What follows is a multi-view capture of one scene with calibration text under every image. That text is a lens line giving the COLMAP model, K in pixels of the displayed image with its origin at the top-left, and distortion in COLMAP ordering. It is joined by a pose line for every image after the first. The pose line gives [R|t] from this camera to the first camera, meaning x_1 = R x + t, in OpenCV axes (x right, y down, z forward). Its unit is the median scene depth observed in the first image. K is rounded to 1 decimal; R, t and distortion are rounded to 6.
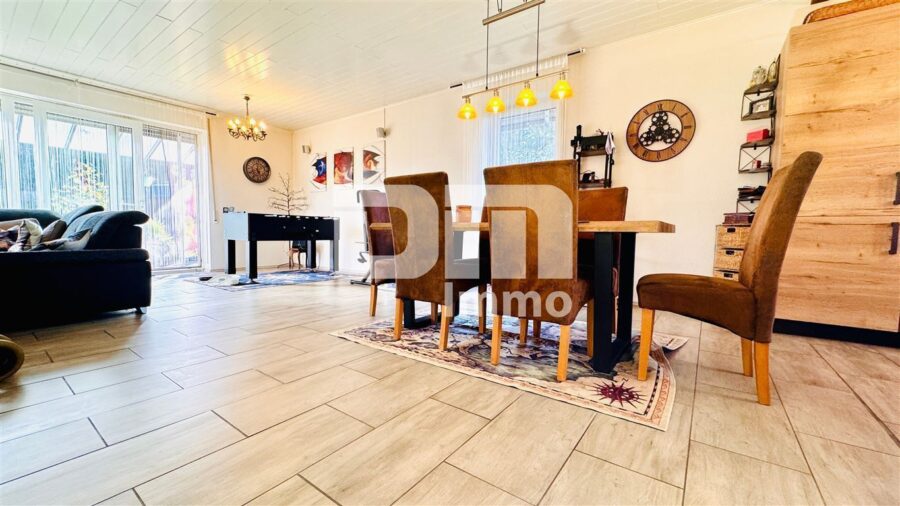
lens RADIAL K [[358.5, 0, 450.0], [0, 358.5, 253.0], [0, 0, 1]] dist [-0.000298, -0.000034]
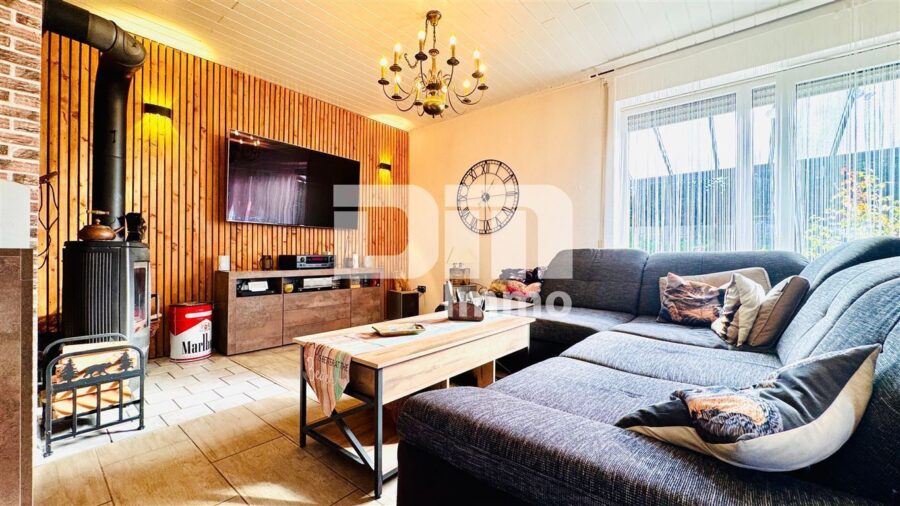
lens RADIAL K [[358.5, 0, 450.0], [0, 358.5, 253.0], [0, 0, 1]] dist [-0.000298, -0.000034]
pose [[-0.070921, -0.012457, -0.997404, -0.619391], [-0.071581, 0.997408, -0.007367, -0.088269], [0.994910, 0.070872, -0.071629, 0.607879]]
